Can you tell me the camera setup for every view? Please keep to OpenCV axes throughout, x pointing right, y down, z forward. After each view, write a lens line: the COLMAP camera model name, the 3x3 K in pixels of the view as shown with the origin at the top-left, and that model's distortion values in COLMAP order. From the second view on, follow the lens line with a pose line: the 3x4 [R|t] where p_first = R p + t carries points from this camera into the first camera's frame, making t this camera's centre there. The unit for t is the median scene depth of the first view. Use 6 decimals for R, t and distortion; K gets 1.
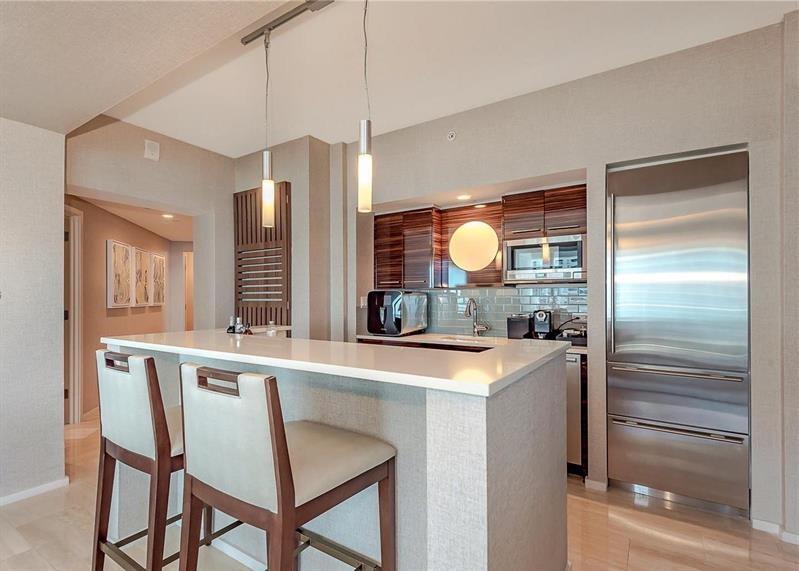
lens RADIAL K [[418.6, 0, 394.4], [0, 418.6, 288.2], [0, 0, 1]] dist [0.001577, -0.000227]
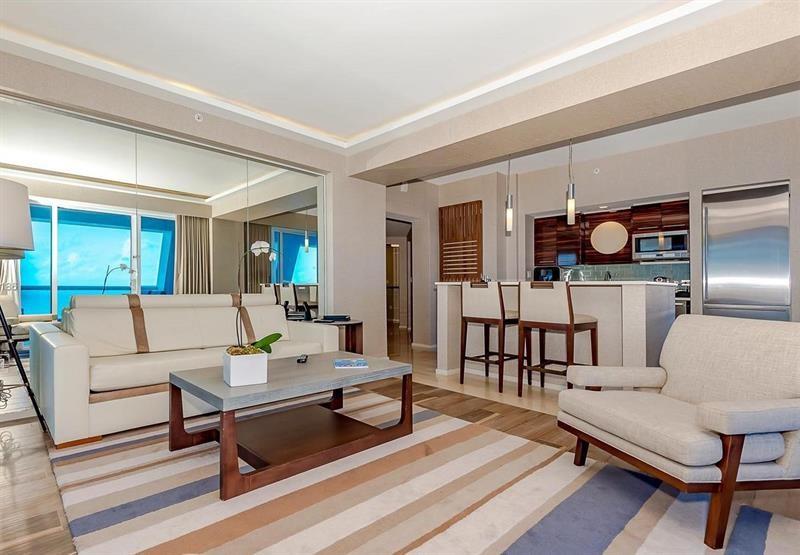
lens RADIAL K [[405.2, 0, 399.5], [0, 405.2, 277.2], [0, 0, 1]] dist [0.000160, 0.000267]
pose [[0.984491, 0.007281, -0.175286, -0.336380], [-0.008645, 0.999938, -0.007020, 0.068858], [0.175224, 0.008427, 0.984493, -0.672871]]
